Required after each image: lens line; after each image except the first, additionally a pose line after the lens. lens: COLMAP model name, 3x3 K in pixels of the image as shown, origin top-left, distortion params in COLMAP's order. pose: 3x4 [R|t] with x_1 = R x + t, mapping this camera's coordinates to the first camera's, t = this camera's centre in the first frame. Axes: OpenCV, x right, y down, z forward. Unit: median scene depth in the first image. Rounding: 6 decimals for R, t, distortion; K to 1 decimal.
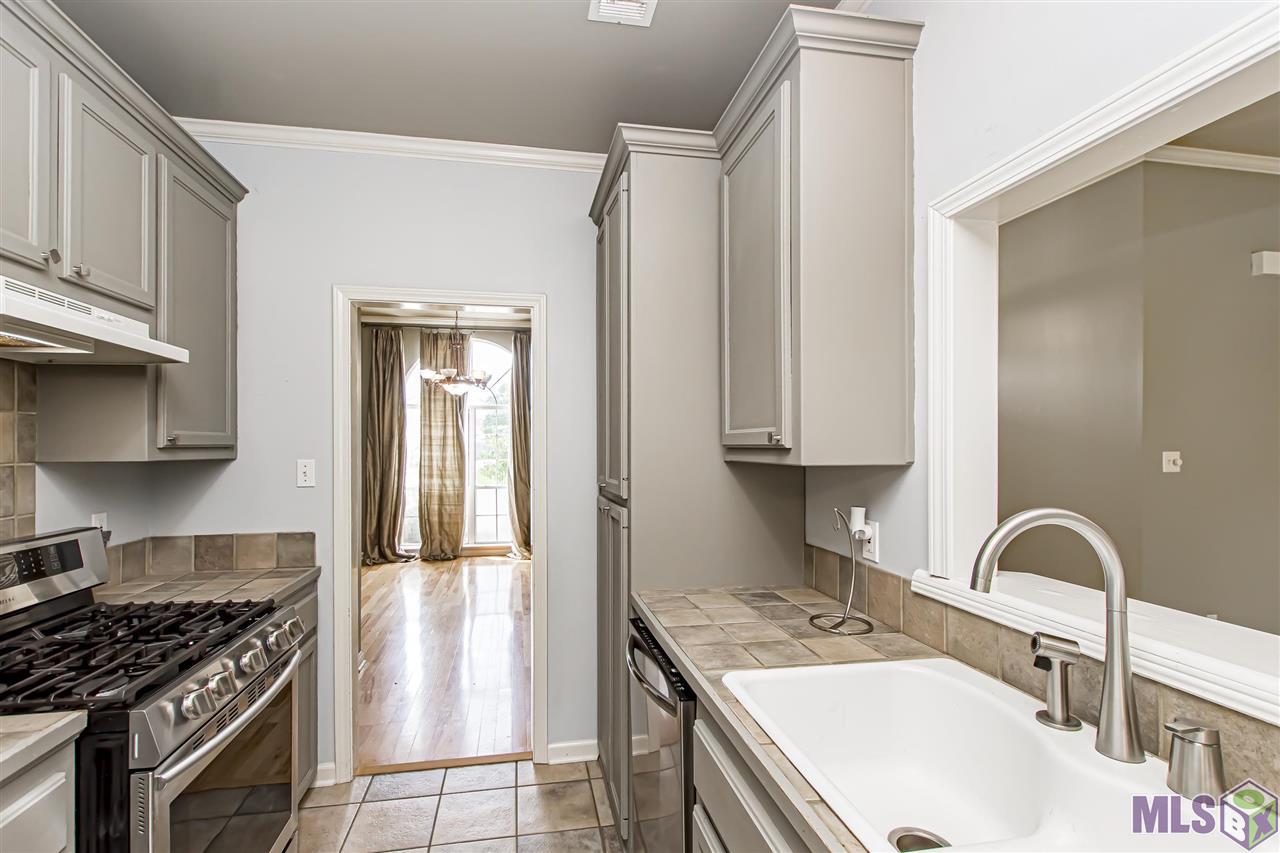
lens RADIAL K [[1103.2, 0, 640.0], [0, 1103.2, 426.5], [0, 0, 1]] dist [0.052933, -0.073601]
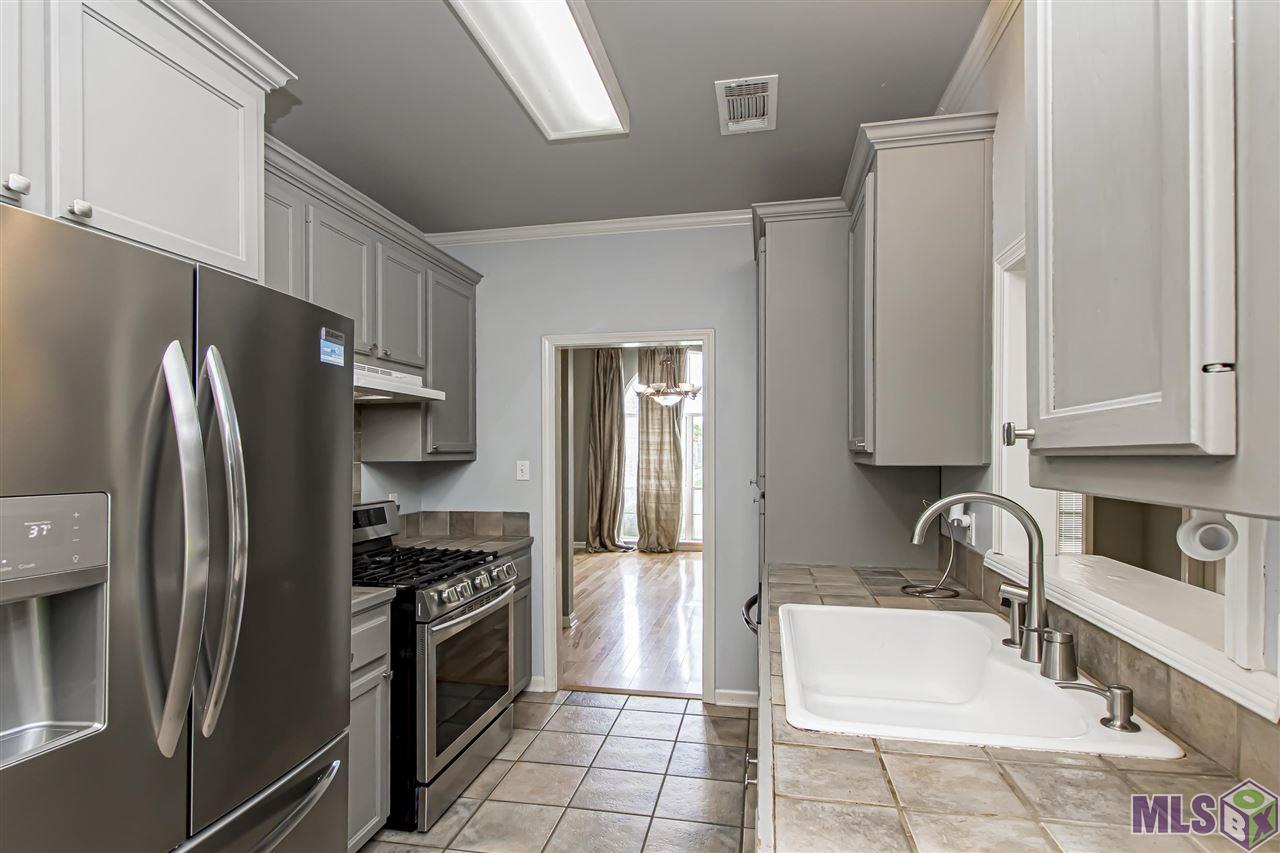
lens RADIAL K [[1103.2, 0, 640.0], [0, 1103.2, 426.5], [0, 0, 1]] dist [0.052933, -0.073601]
pose [[0.977403, -0.006106, -0.211295, 0.113415], [0.005321, 0.999977, -0.004282, -0.005686], [0.211317, 0.003060, 0.977413, -0.275024]]
